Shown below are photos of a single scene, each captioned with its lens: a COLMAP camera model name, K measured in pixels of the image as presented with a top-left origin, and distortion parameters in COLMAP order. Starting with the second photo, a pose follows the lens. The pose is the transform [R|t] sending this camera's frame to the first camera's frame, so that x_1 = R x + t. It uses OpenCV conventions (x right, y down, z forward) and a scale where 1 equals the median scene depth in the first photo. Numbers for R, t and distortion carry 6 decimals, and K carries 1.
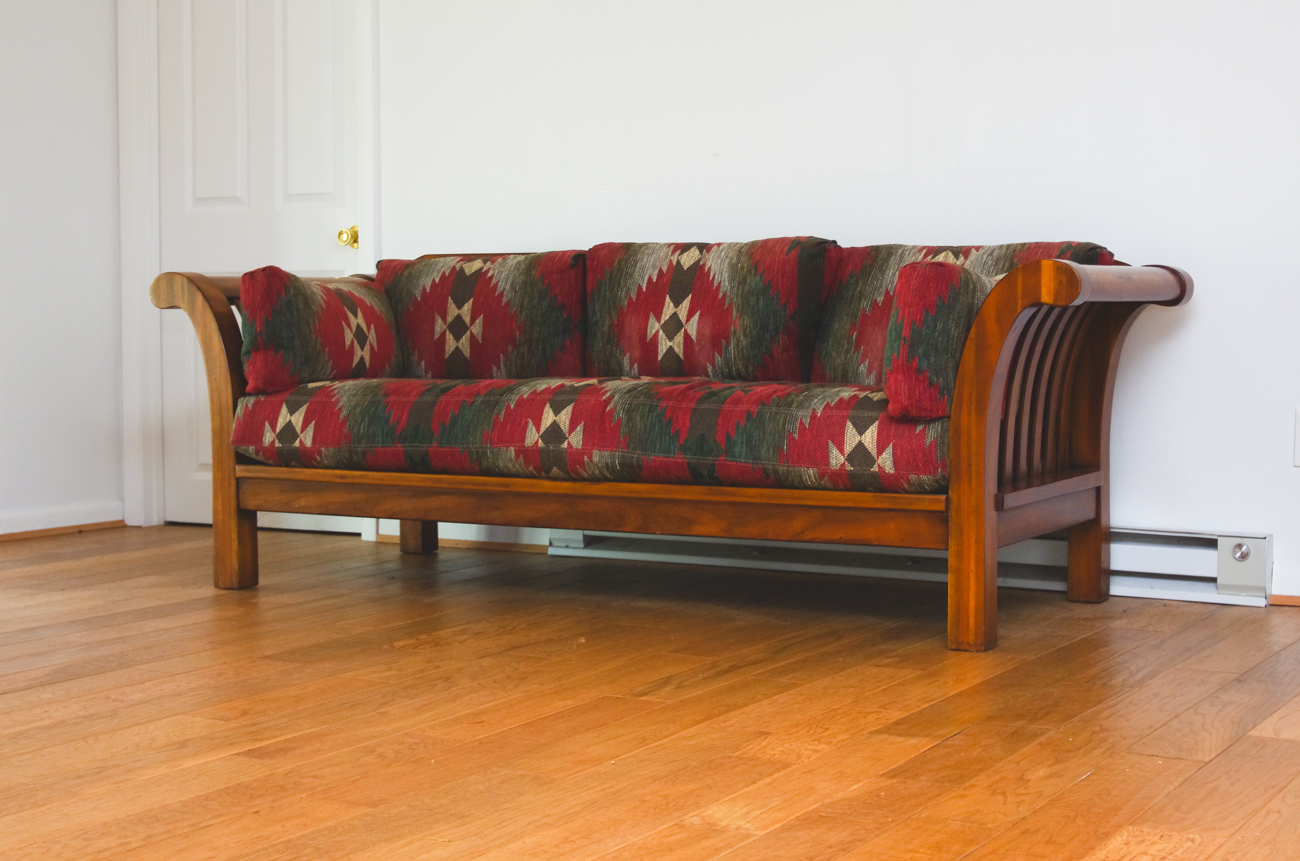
lens RADIAL K [[2081.7, 0, 650.0], [0, 2081.7, 430.5], [0, 0, 1]] dist [-0.024915, -0.000574]
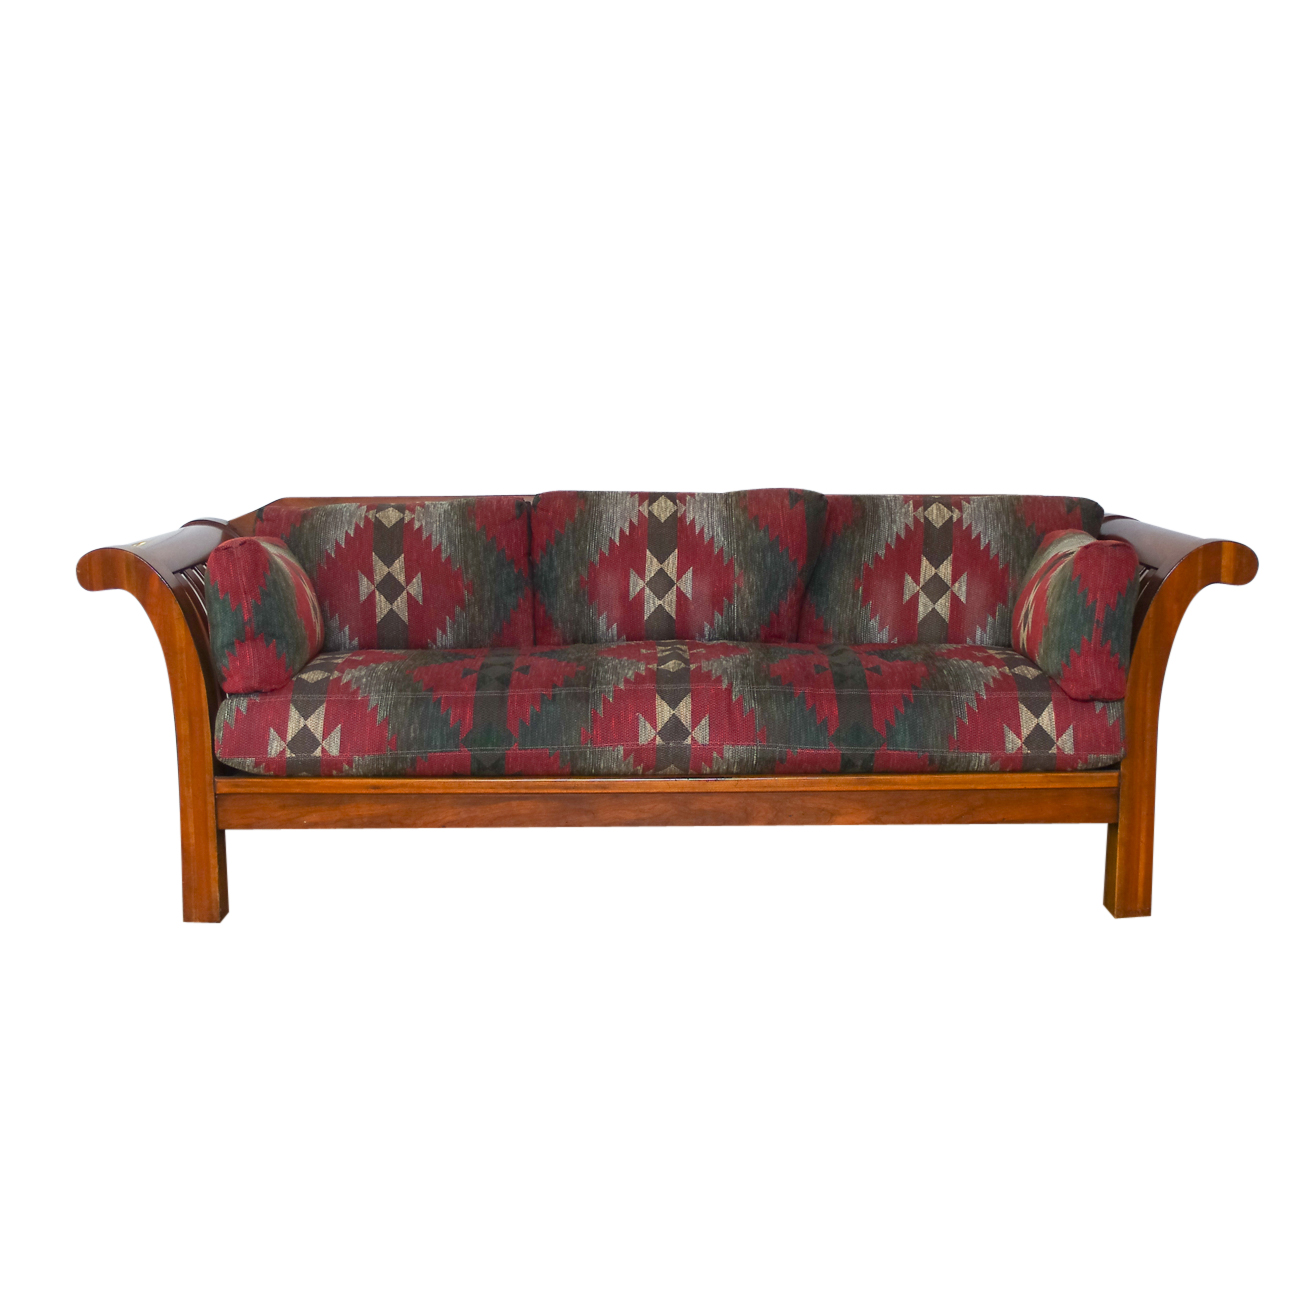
lens RADIAL K [[1690.2, 0, 650.0], [0, 1690.2, 650.0], [0, 0, 1]] dist [-0.102975, -0.002985]
pose [[0.871332, -0.071105, 0.485514, -0.378179], [0.032049, 0.995579, 0.088288, -0.090397], [-0.489646, -0.061368, 0.869759, 0.341914]]
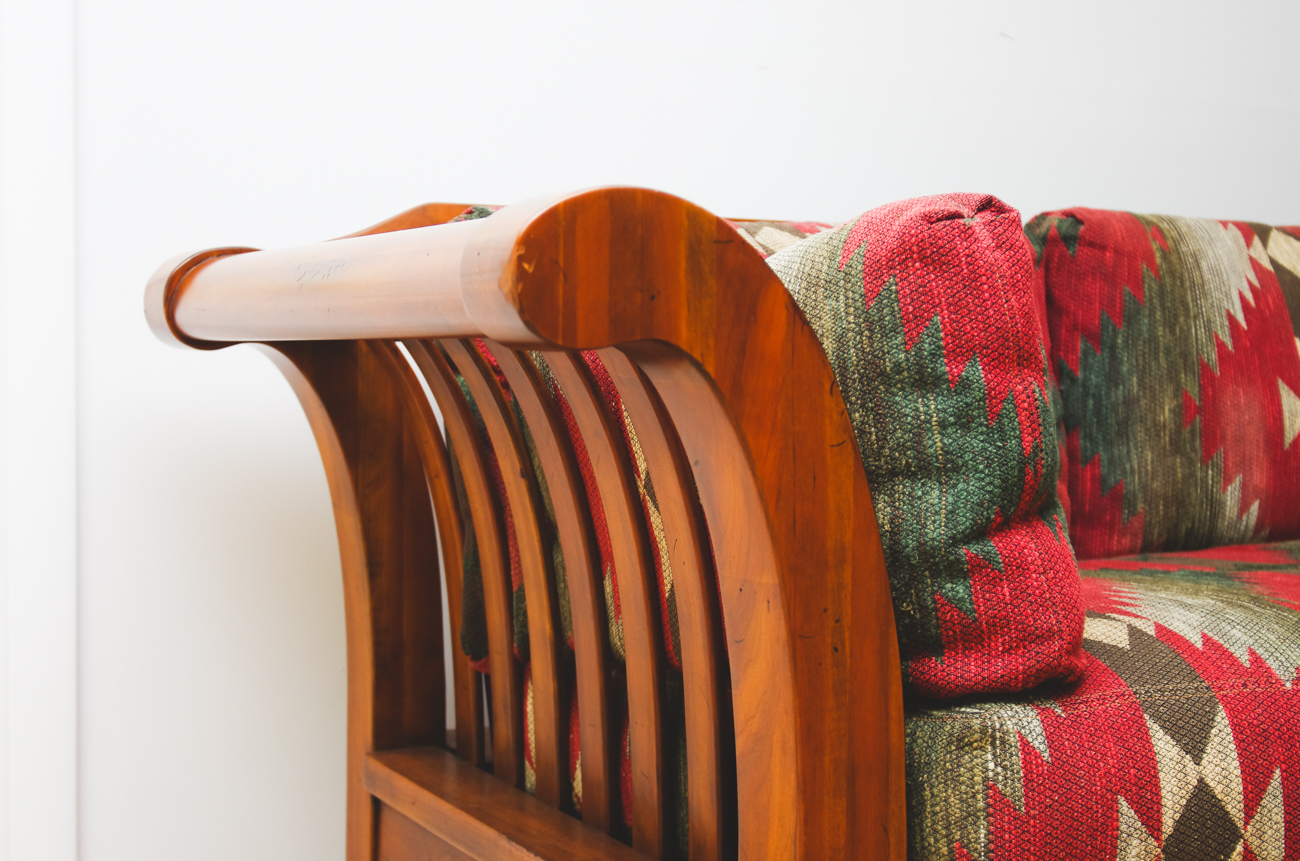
lens RADIAL K [[1967.7, 0, 650.0], [0, 1967.7, 430.5], [0, 0, 1]] dist [0.001429, 0.001127]
pose [[0.561715, -0.017388, 0.827148, -0.418699], [0.038090, 0.999262, -0.004860, -0.050835], [-0.826454, 0.034236, 0.561963, 0.912375]]
